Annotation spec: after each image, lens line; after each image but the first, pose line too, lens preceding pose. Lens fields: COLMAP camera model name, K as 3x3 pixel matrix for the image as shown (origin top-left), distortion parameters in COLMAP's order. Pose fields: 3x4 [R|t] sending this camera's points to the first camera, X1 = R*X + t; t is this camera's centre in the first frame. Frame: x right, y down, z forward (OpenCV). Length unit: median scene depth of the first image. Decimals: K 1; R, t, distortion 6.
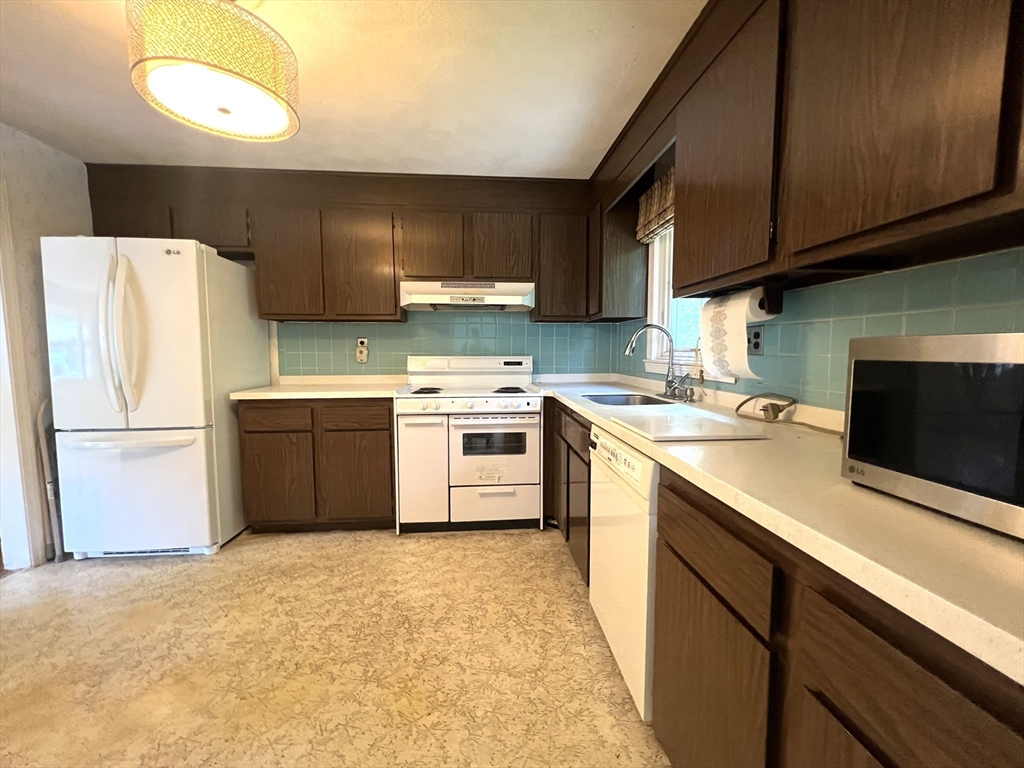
lens RADIAL K [[421.1, 0, 515.1], [0, 421.1, 386.3], [0, 0, 1]] dist [0.000377, 0.000363]
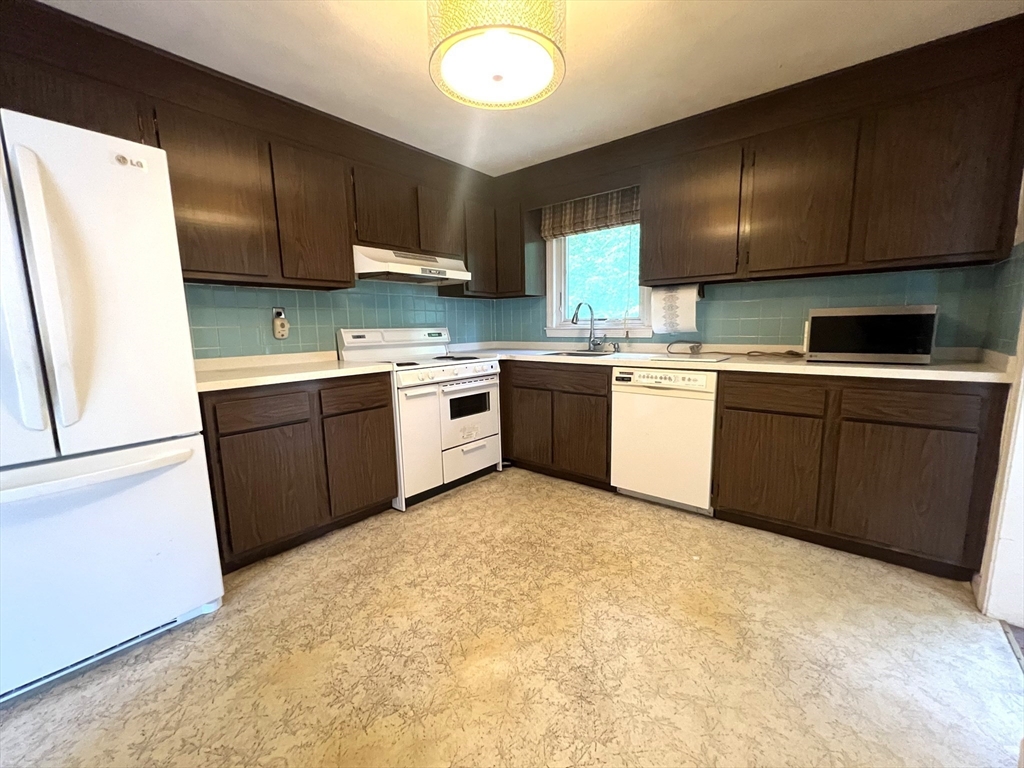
lens RADIAL K [[421.1, 0, 515.1], [0, 421.1, 386.3], [0, 0, 1]] dist [0.000377, 0.000363]
pose [[0.697572, -0.112268, 0.707664, -0.809888], [0.077492, 0.993676, 0.081256, 0.005516], [-0.712312, -0.001844, 0.701861, 0.138872]]
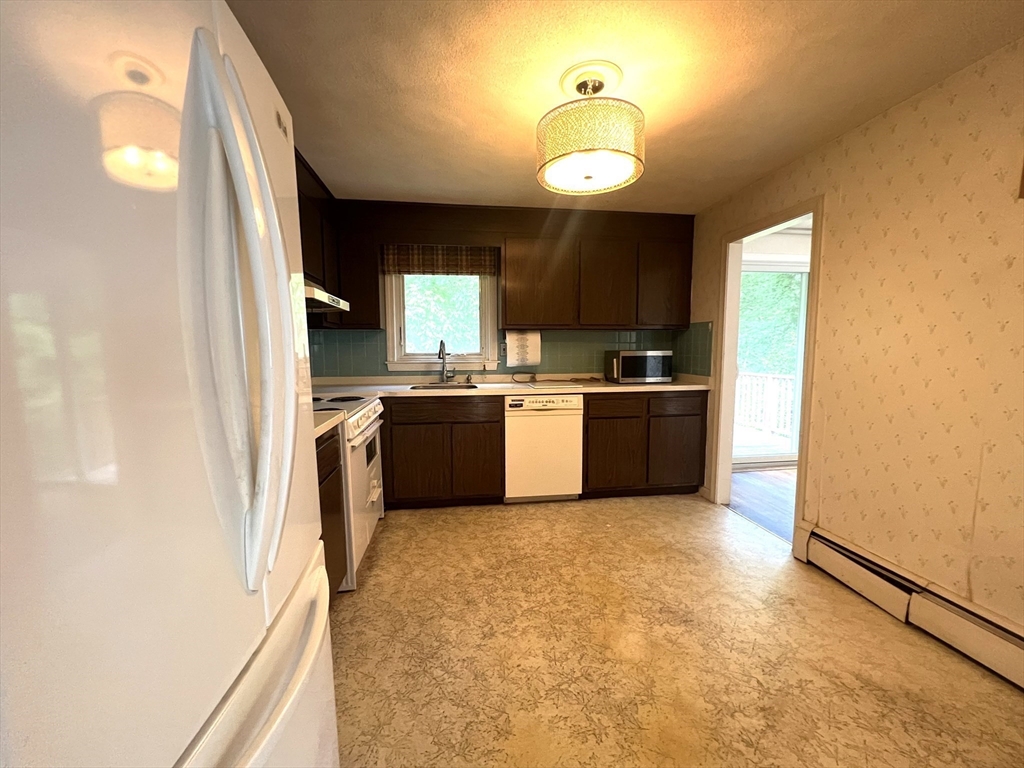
lens RADIAL K [[415.8, 0, 512.0], [0, 415.8, 384.0], [0, 0, 1]] dist [-0.000528, 0.000047]
pose [[-0.054815, -0.084840, 0.994886, -1.120691], [0.089616, 0.991945, 0.089527, -0.084194], [-0.994467, 0.094065, -0.046771, 0.750797]]
